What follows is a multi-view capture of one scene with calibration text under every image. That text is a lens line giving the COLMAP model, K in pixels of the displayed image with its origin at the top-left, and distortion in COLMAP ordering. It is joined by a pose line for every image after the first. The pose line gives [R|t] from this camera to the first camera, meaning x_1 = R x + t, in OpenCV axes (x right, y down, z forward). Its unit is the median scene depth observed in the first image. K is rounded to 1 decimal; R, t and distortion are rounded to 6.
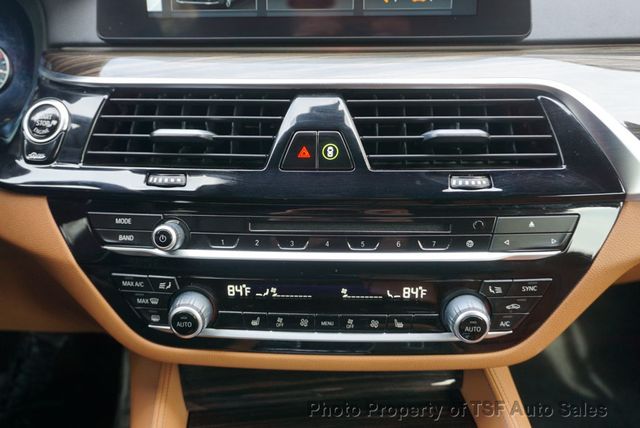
lens RADIAL K [[550.0, 0, 321.0], [0, 550.0, 213.5], [0, 0, 1]] dist [-0.004453, 0.020180]
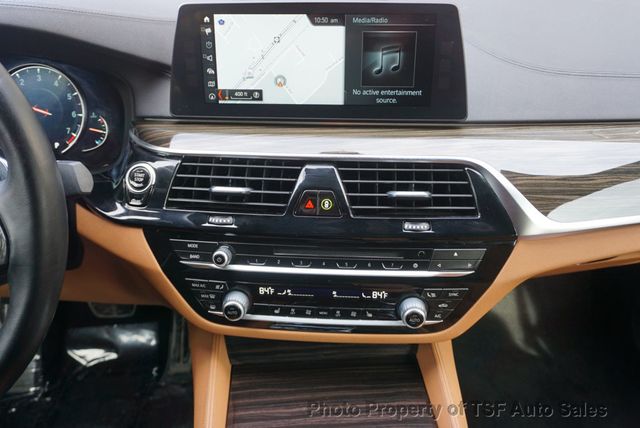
lens RADIAL K [[533.7, 0, 322.8], [0, 533.7, 216.1], [0, 0, 1]] dist [-0.014538, -0.013824]
pose [[0.999608, 0.016249, -0.022800, 0.039533], [-0.014226, 0.996172, 0.086248, -0.202340], [0.024115, -0.085890, 0.996013, -0.474884]]
